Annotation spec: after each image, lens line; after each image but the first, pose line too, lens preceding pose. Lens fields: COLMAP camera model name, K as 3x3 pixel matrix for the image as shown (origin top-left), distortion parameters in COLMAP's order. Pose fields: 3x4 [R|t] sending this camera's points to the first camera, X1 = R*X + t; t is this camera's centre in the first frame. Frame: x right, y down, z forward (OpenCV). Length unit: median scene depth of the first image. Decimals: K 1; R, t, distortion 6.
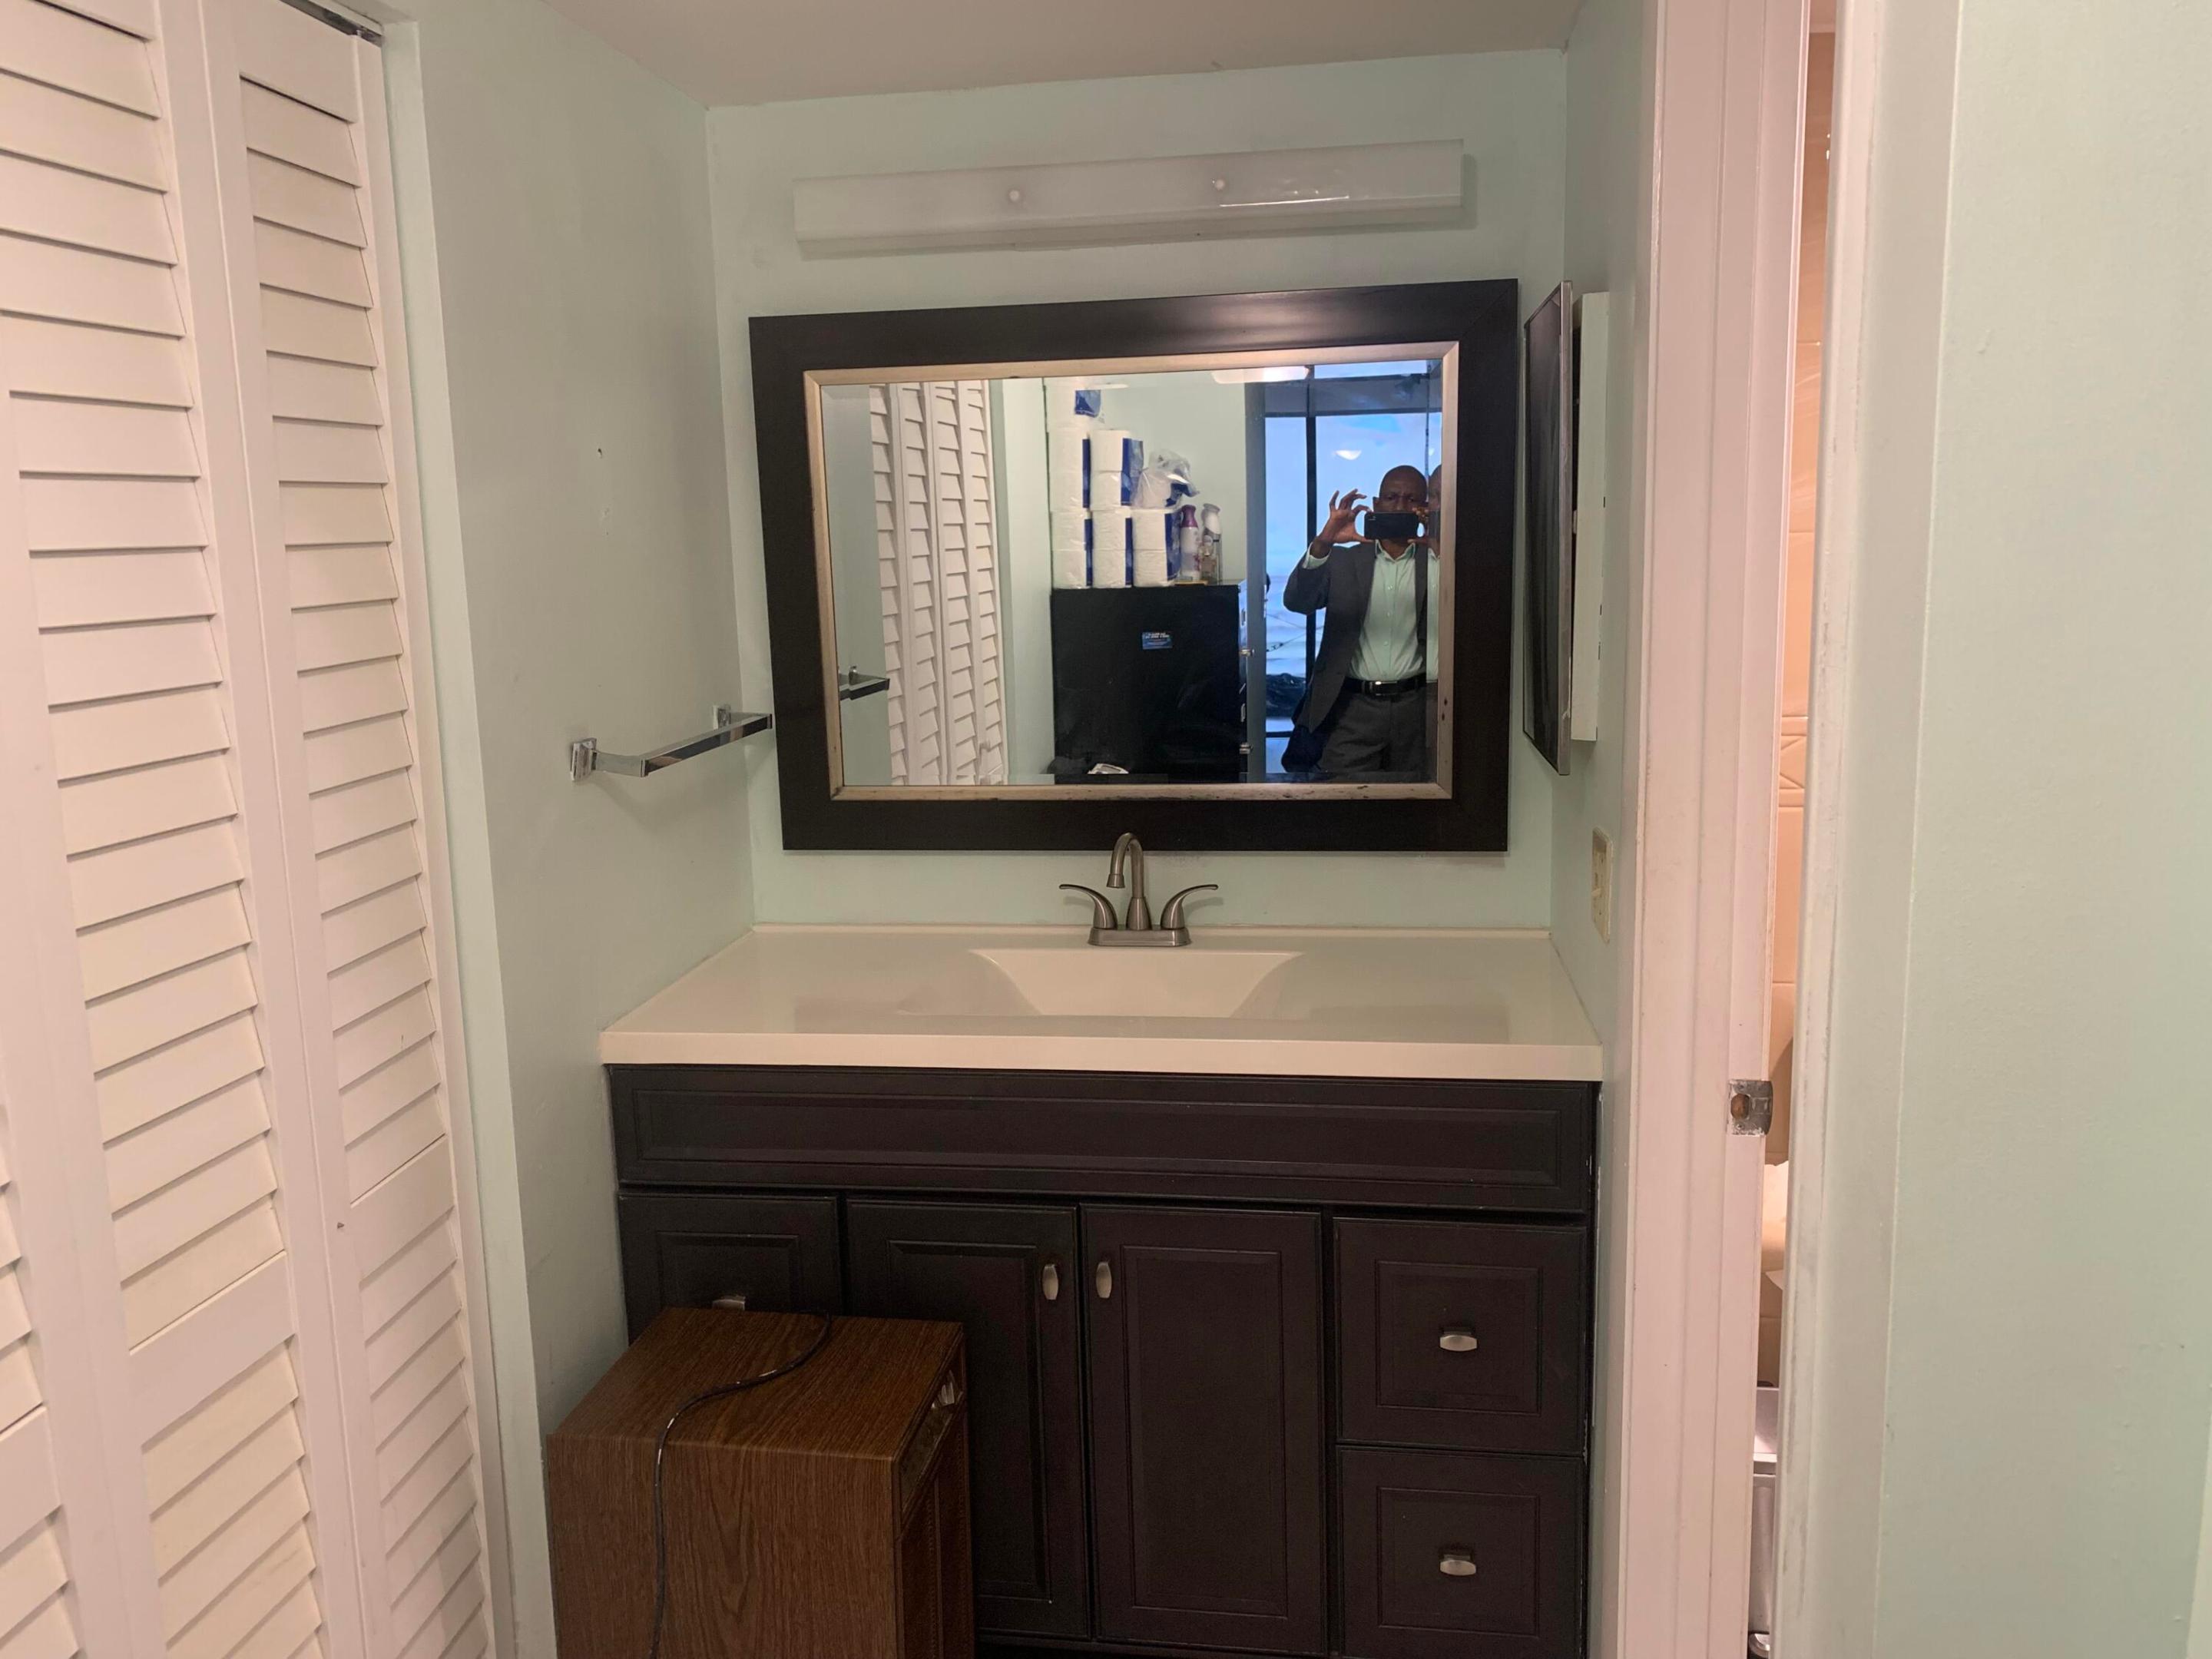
lens RADIAL K [[1691.9, 0, 1080.1], [0, 1691.9, 814.9], [0, 0, 1]] dist [0.104607, -0.177515]
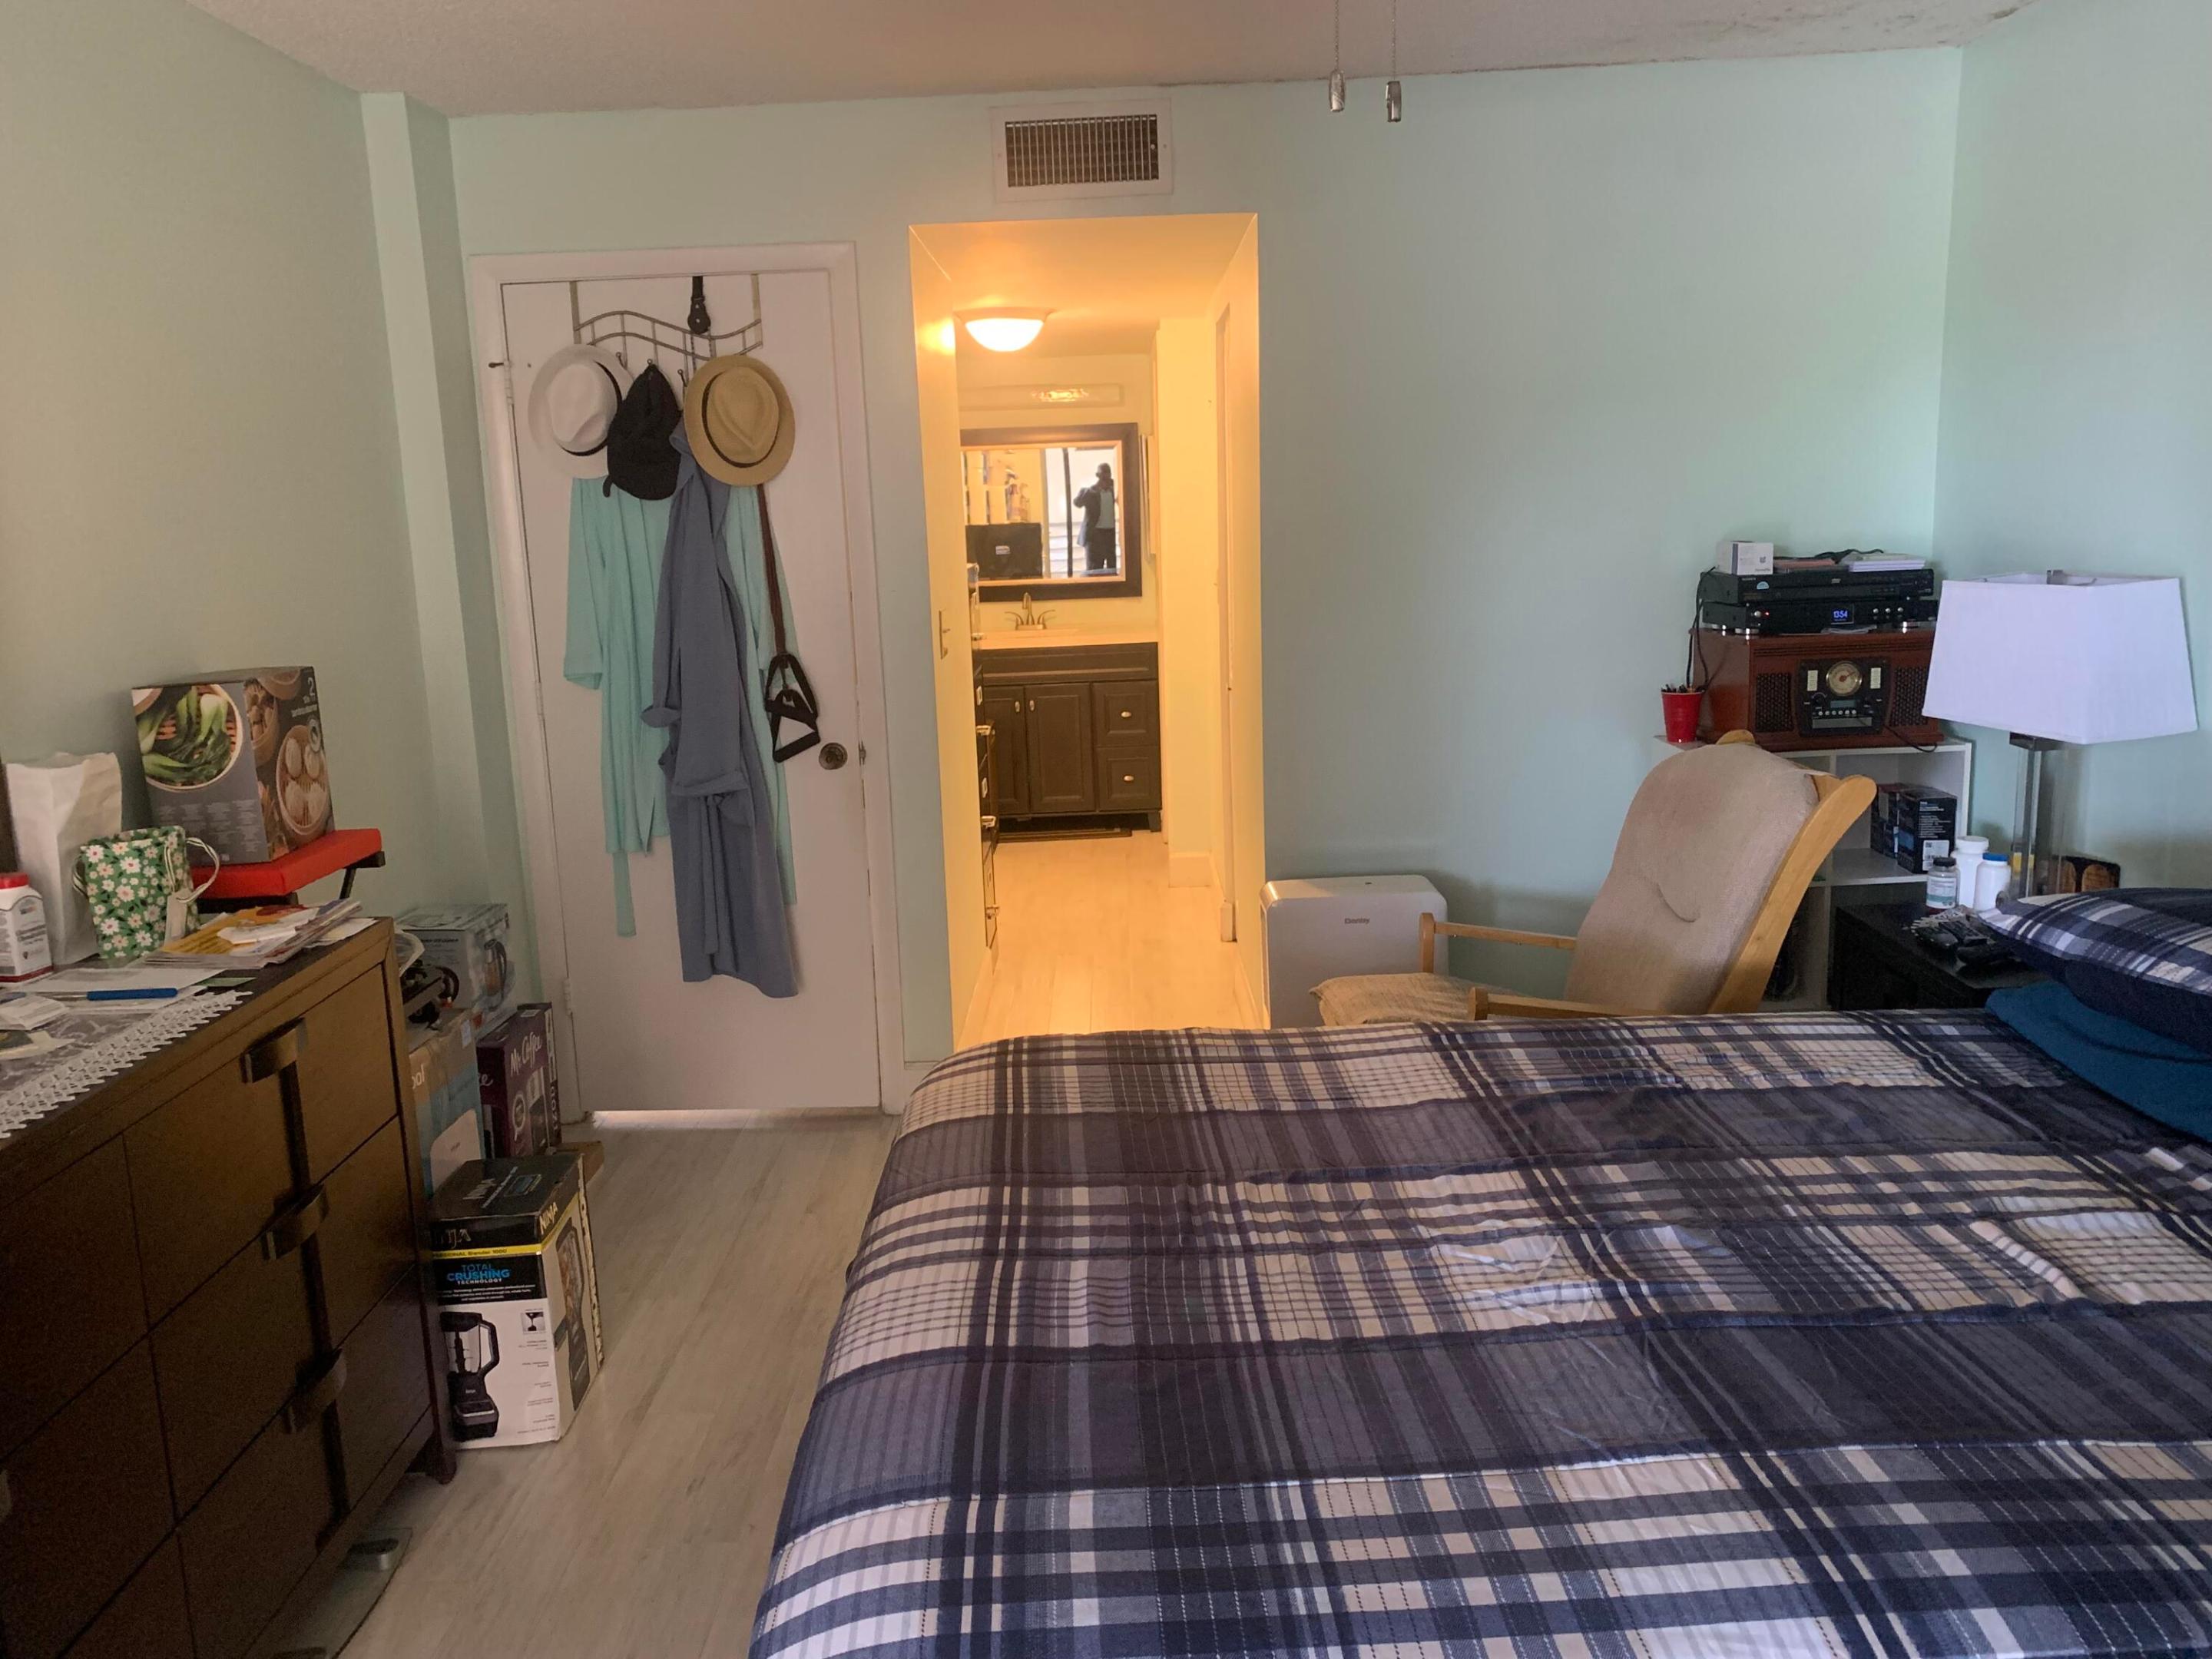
lens RADIAL K [[1691.9, 0, 1080.1], [0, 1691.9, 814.9], [0, 0, 1]] dist [0.104607, -0.177515]
pose [[0.989448, -0.035658, 0.140433, -0.326137], [0.032383, 0.999149, 0.025533, 0.338444], [-0.141224, -0.020715, 0.989761, -2.124845]]
